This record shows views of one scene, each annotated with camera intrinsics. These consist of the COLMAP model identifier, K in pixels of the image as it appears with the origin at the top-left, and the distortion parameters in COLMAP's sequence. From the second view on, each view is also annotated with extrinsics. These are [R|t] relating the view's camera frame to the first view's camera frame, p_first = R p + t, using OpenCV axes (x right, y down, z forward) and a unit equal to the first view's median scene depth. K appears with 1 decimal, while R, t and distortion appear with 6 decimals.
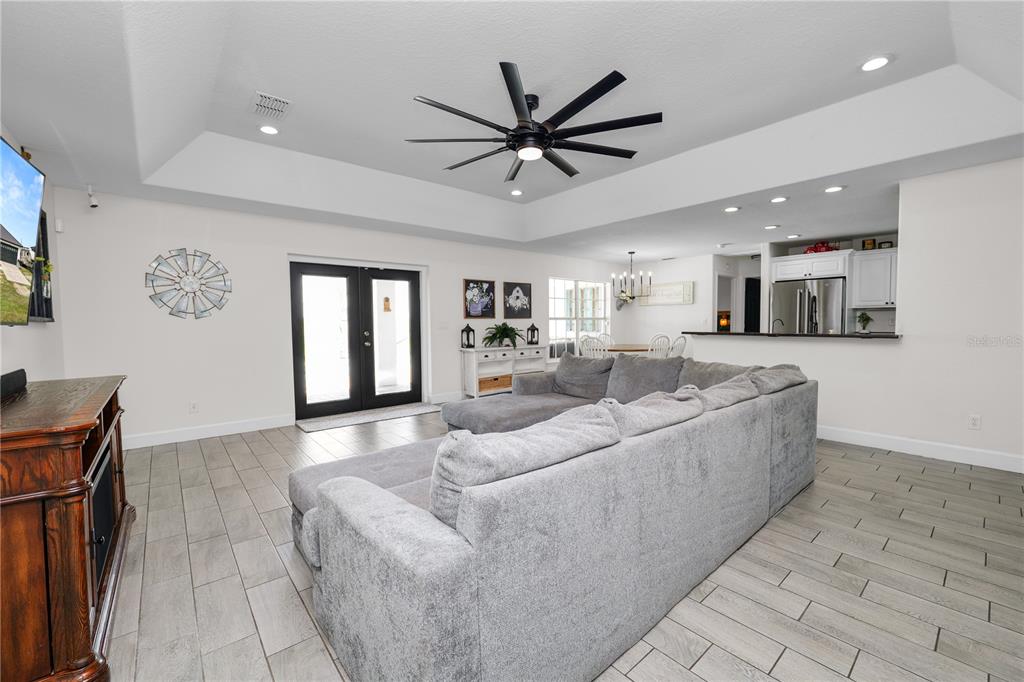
lens RADIAL K [[415.6, 0, 512.0], [0, 415.6, 341.0], [0, 0, 1]] dist [-0.012216, 0.000169]
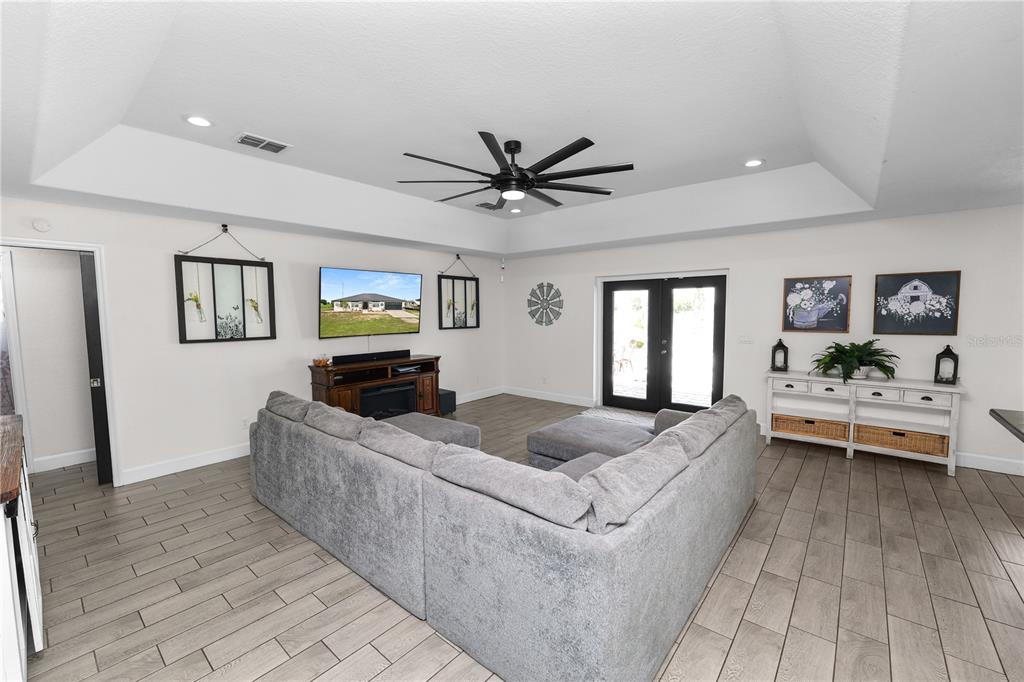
lens RADIAL K [[415.6, 0, 512.0], [0, 415.6, 341.0], [0, 0, 1]] dist [-0.012216, 0.000169]
pose [[0.161152, 0.084992, -0.983263, 0.536143], [-0.036728, 0.996111, 0.080083, -0.077539], [0.986246, 0.023208, 0.163647, 0.389681]]
